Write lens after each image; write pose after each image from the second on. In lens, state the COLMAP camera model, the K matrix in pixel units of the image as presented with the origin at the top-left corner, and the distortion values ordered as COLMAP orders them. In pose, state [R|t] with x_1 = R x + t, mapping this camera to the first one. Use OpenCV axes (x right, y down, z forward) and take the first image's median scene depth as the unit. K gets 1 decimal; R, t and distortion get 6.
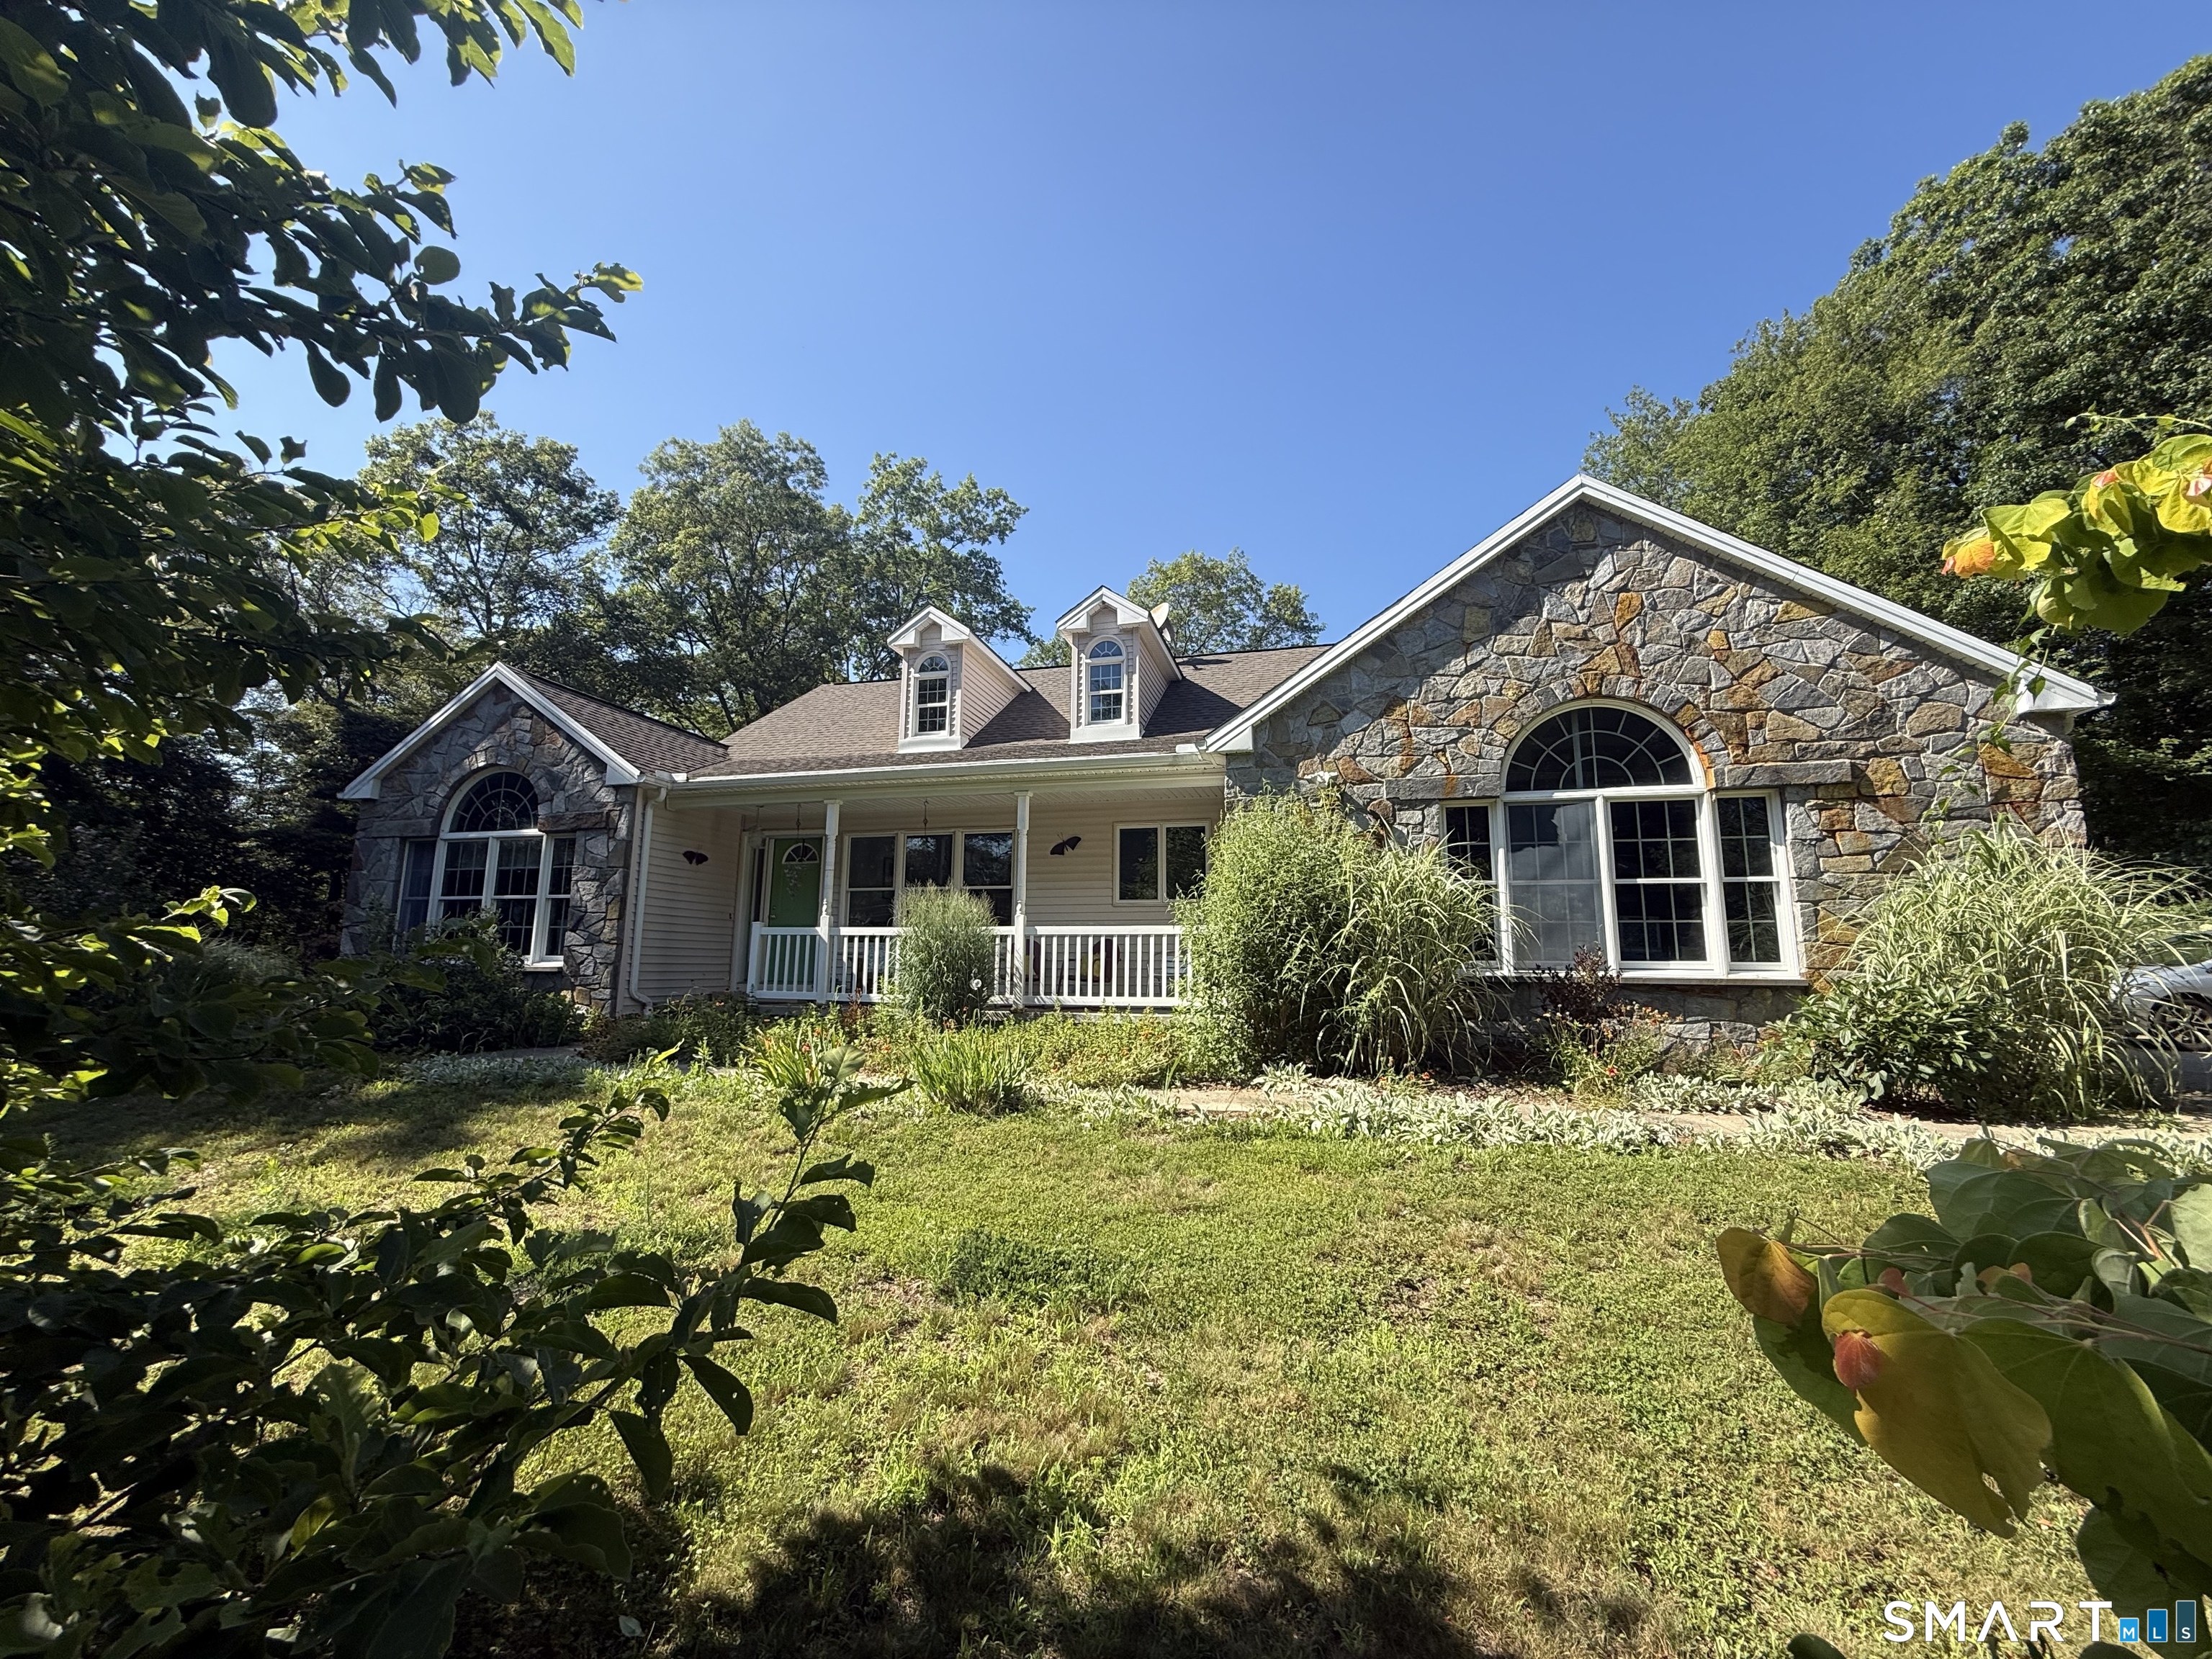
lens RADIAL K [[880.9, 0, 1103.5], [0, 880.9, 825.5], [0, 0, 1]] dist [-0.000169, -0.000147]
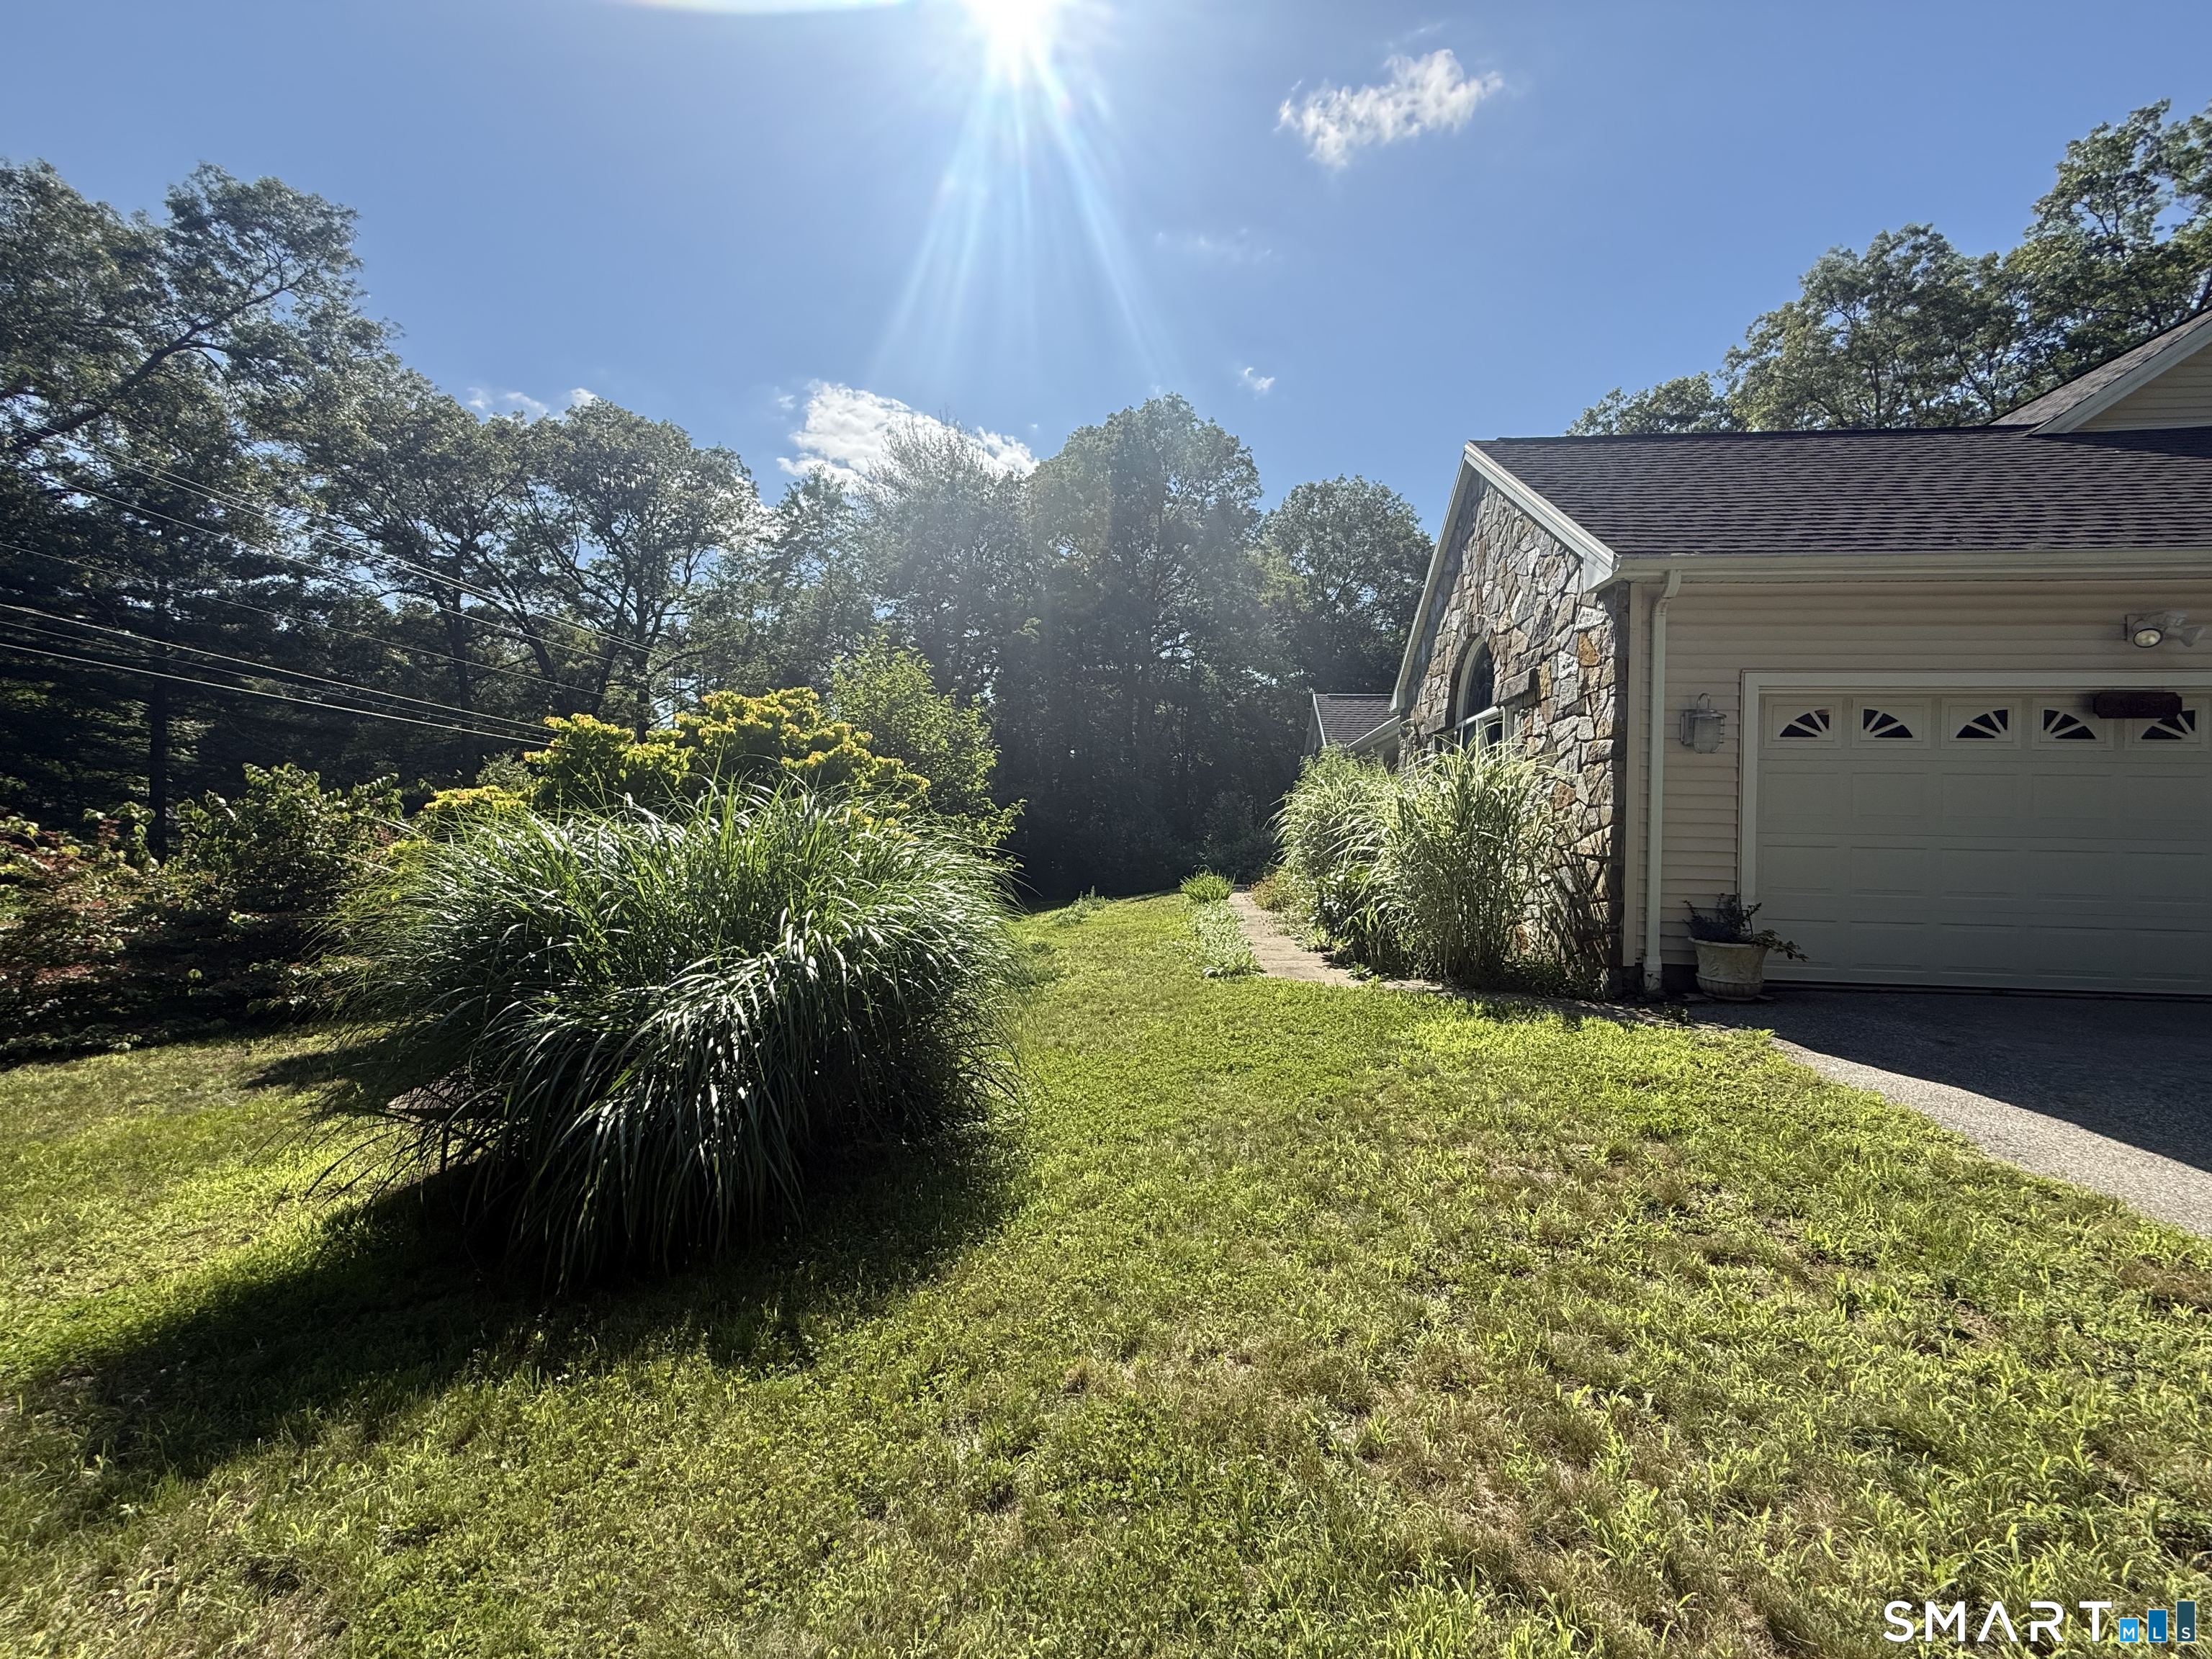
lens RADIAL K [[880.9, 0, 1103.5], [0, 880.9, 825.5], [0, 0, 1]] dist [-0.000169, -0.000147]
pose [[0.118442, -0.006100, -0.992942, 1.648028], [0.137326, 0.990472, 0.010296, 0.028892], [0.983419, -0.137576, 0.118151, 0.311273]]
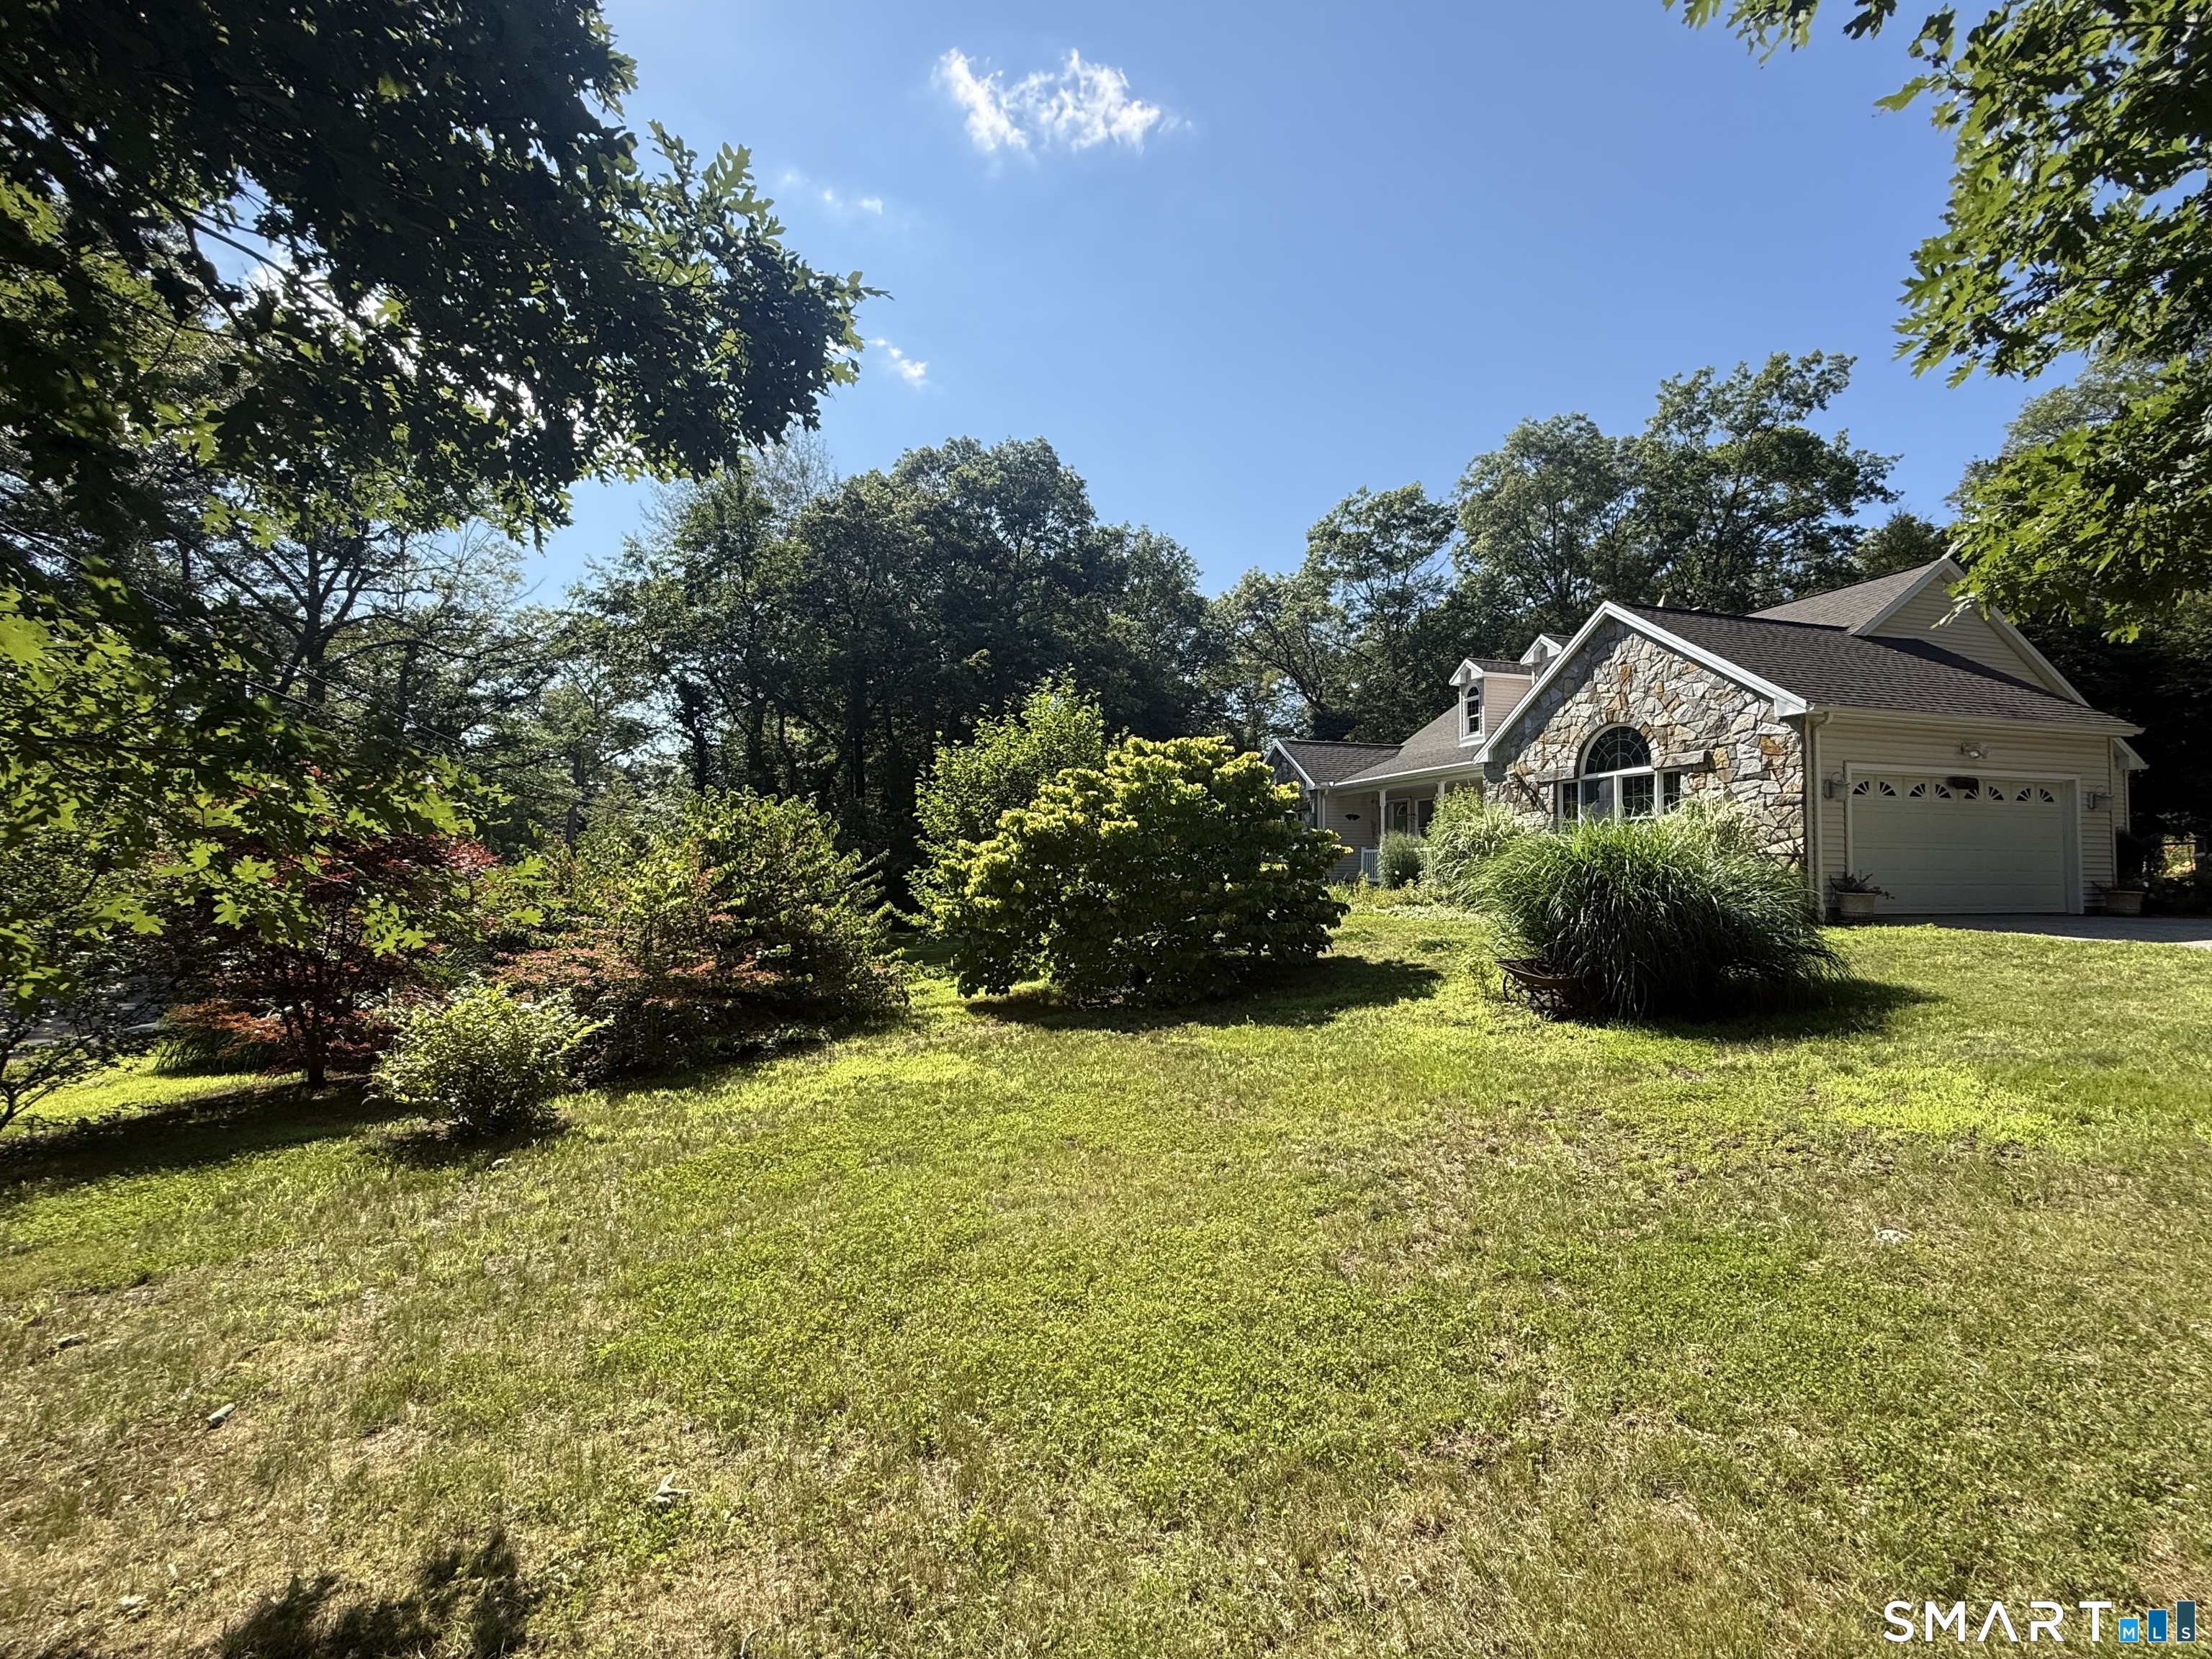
lens RADIAL K [[999.5, 0, 1106.0], [0, 999.5, 829.5], [0, 0, 1]] dist [0.000518, -0.000008]
pose [[0.522514, -0.040165, -0.851684, 1.772071], [0.133035, 0.990496, 0.034907, -0.134628], [0.842188, -0.131543, 0.522892, -1.058774]]
